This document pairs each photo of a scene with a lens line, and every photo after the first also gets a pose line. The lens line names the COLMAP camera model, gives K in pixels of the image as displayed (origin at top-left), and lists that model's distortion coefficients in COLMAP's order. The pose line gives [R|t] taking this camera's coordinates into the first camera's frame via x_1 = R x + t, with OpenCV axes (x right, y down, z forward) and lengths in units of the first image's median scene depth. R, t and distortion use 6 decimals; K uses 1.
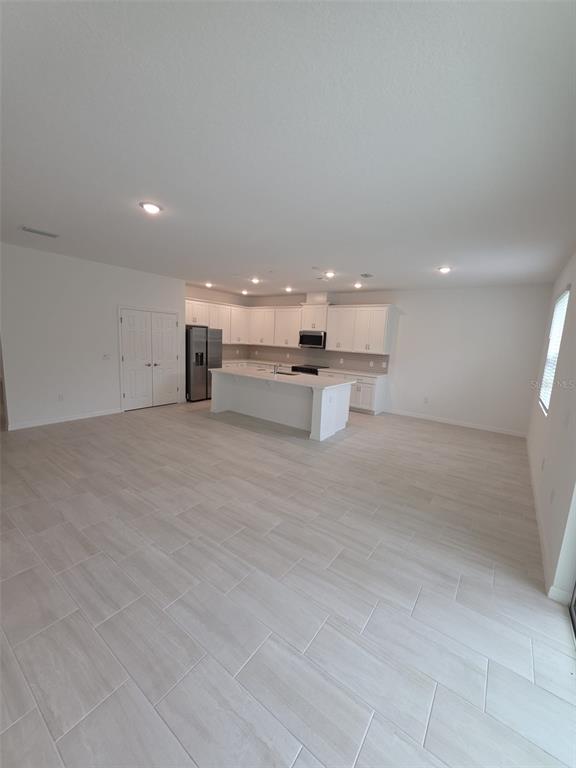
lens RADIAL K [[305.7, 0, 290.1], [0, 305.7, 385.8], [0, 0, 1]] dist [0.000939, -0.000300]
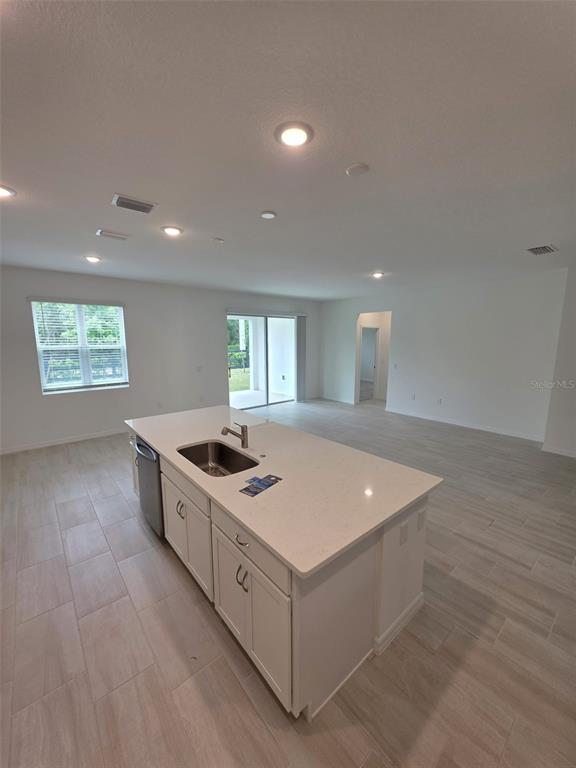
lens RADIAL K [[305.7, 0, 290.1], [0, 305.7, 385.8], [0, 0, 1]] dist [0.000939, -0.000300]
pose [[-0.970726, -0.086594, 0.224038, -0.156552], [-0.011197, 0.948051, 0.317922, -0.201139], [-0.239930, 0.306106, -0.921267, 1.100136]]
